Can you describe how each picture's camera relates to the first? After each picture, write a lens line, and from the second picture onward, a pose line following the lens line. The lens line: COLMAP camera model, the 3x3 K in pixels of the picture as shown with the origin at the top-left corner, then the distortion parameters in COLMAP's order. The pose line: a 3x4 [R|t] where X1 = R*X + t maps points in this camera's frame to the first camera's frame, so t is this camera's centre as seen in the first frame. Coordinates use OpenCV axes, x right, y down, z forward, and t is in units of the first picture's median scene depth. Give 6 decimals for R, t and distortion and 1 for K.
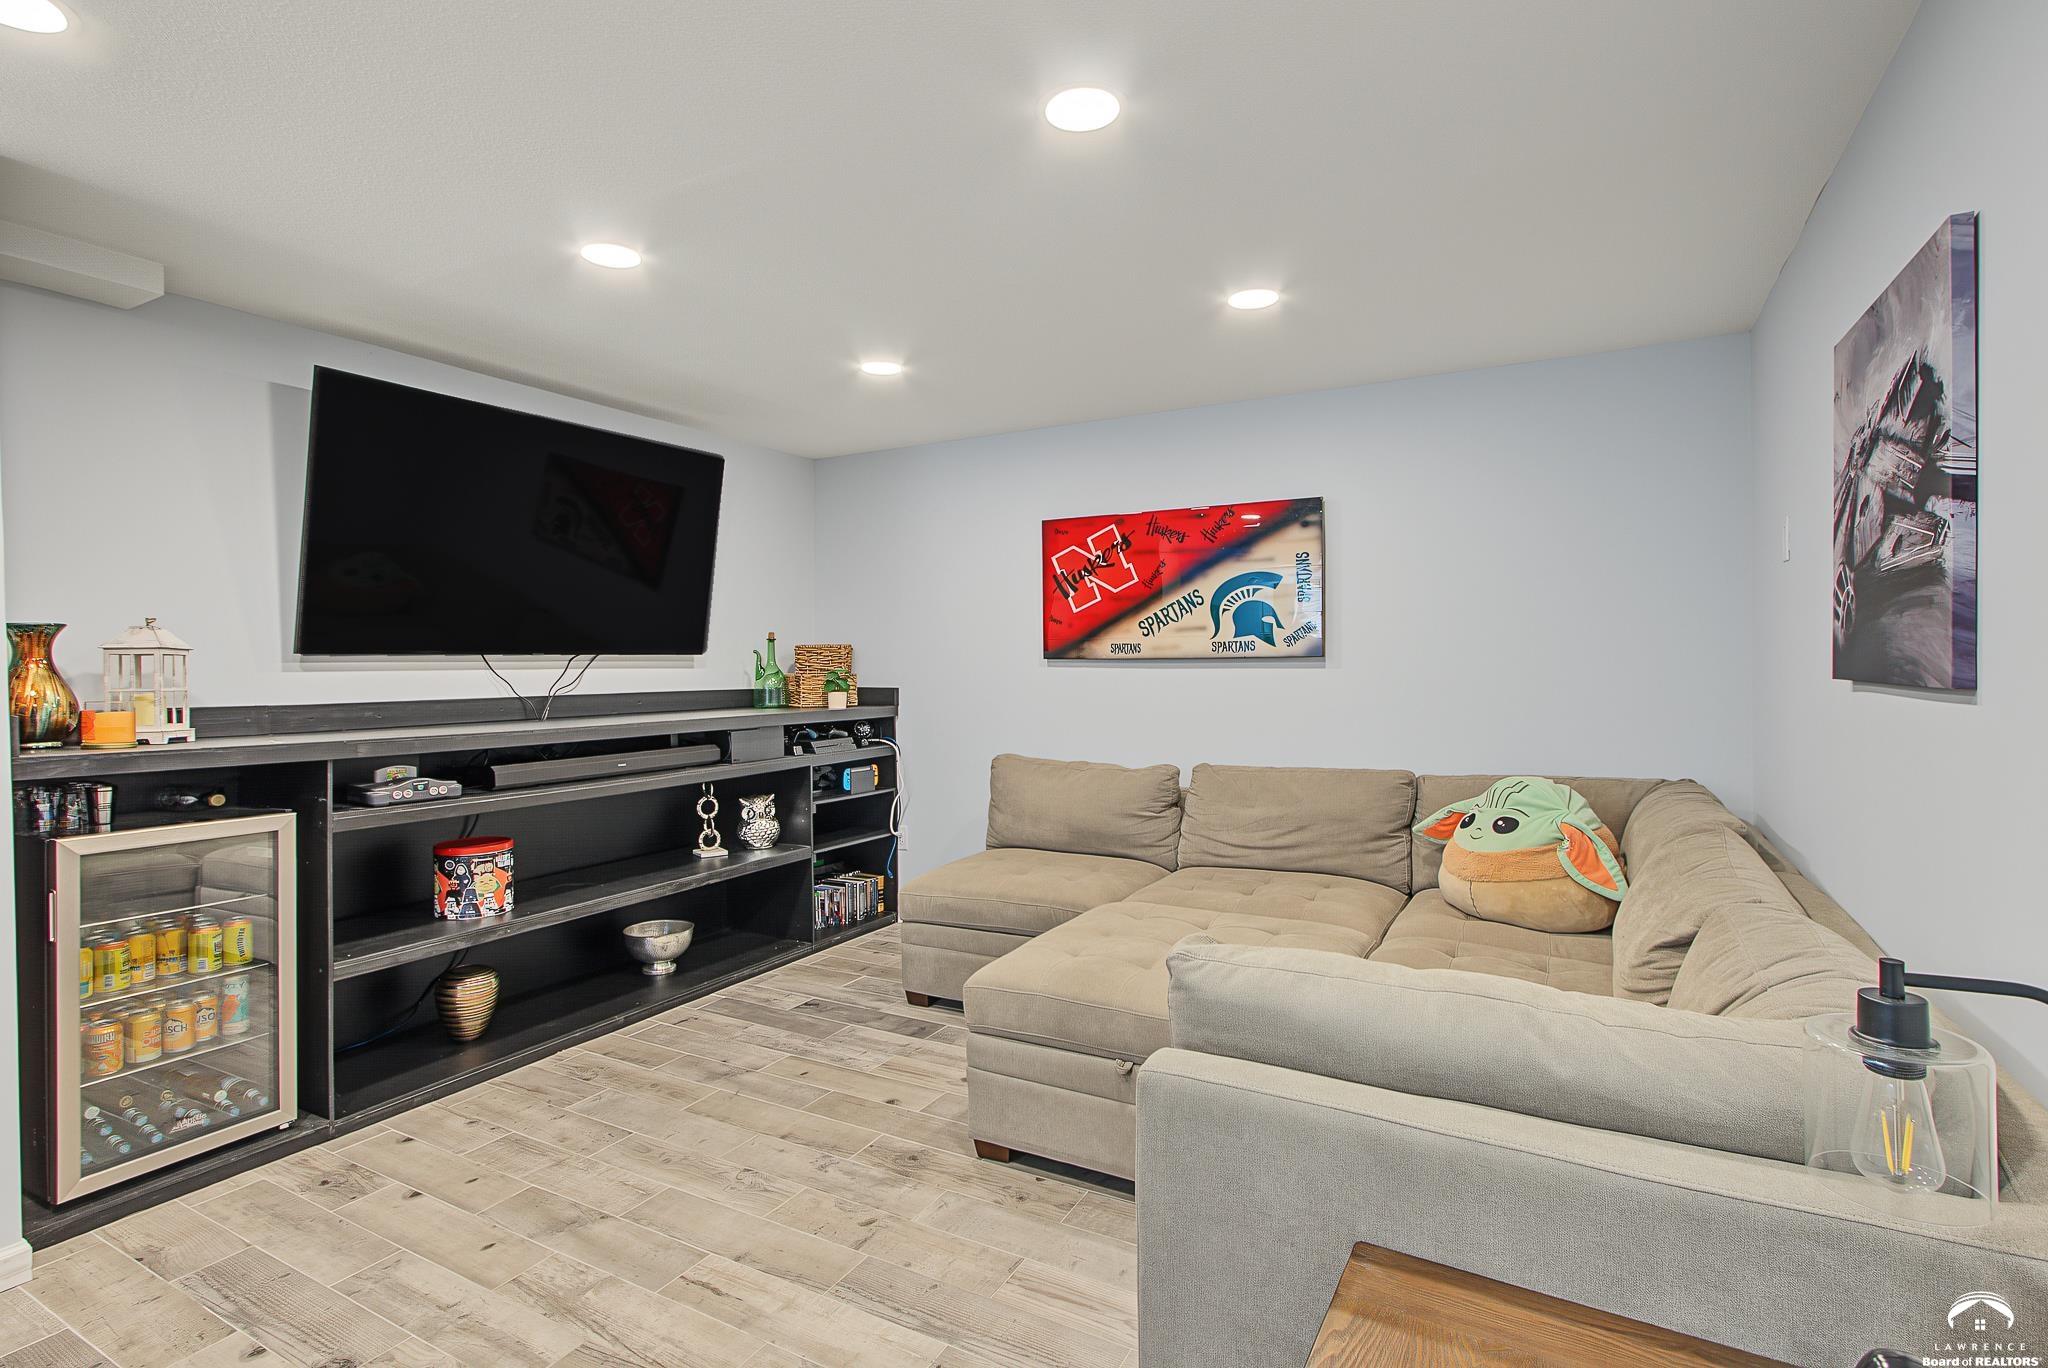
lens RADIAL K [[979.2, 0, 1023.6], [0, 979.2, 679.4], [0, 0, 1]] dist [-0.000549, 0.002924]
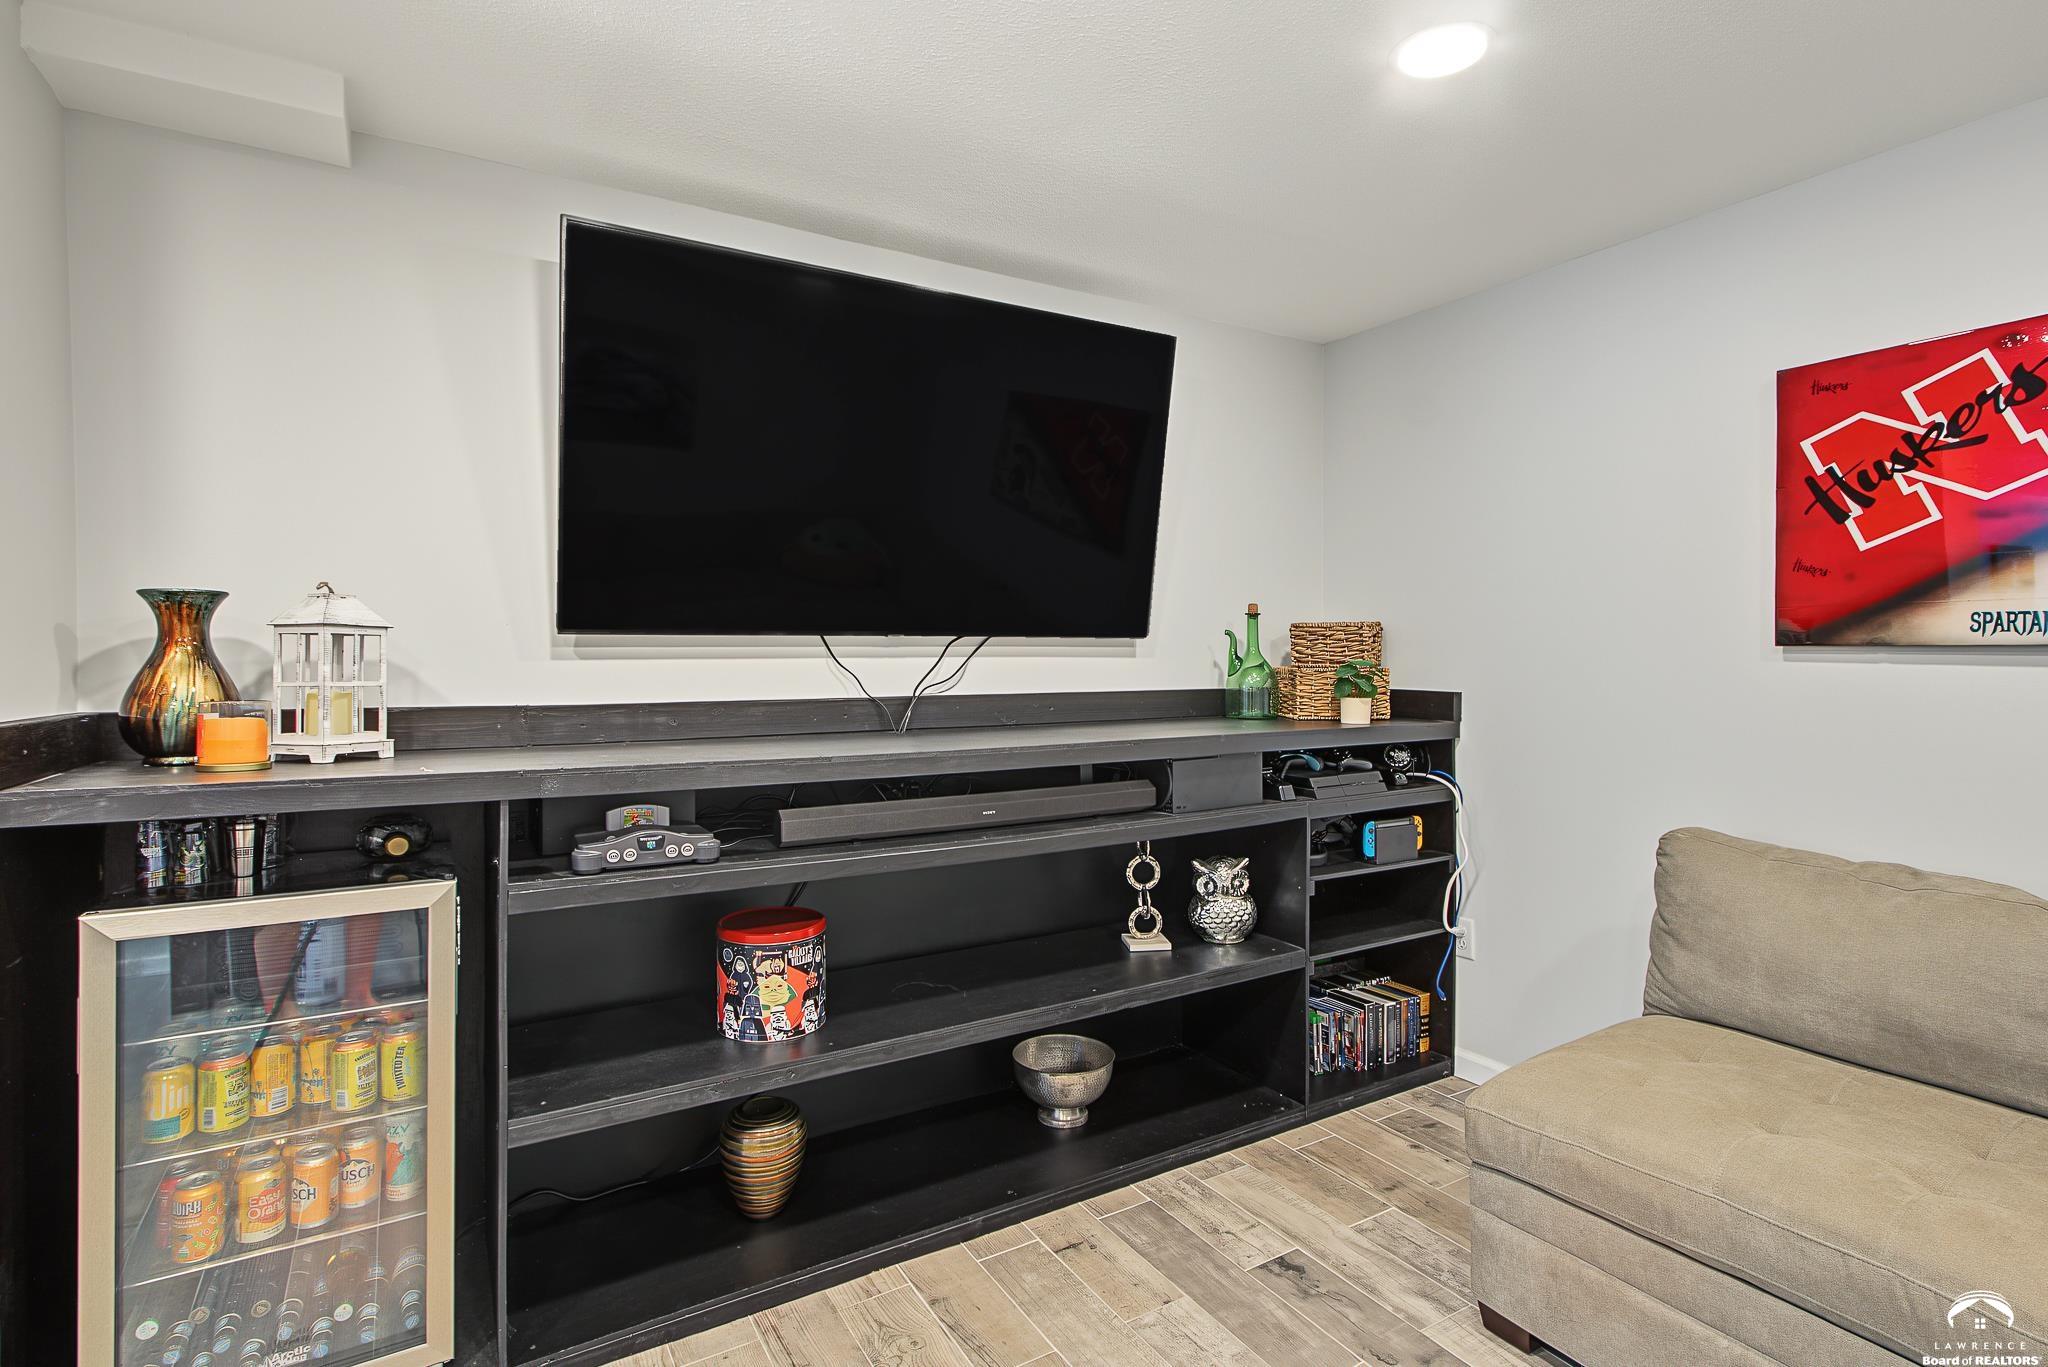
lens RADIAL K [[979.2, 0, 1023.4], [0, 979.2, 671.2], [0, 0, 1]] dist [-0.000549, 0.002924]
pose [[0.862179, 0.015280, -0.506373, -0.068293], [-0.013308, 0.999883, 0.007514, -0.006843], [0.506429, 0.000260, 0.862282, 0.424011]]
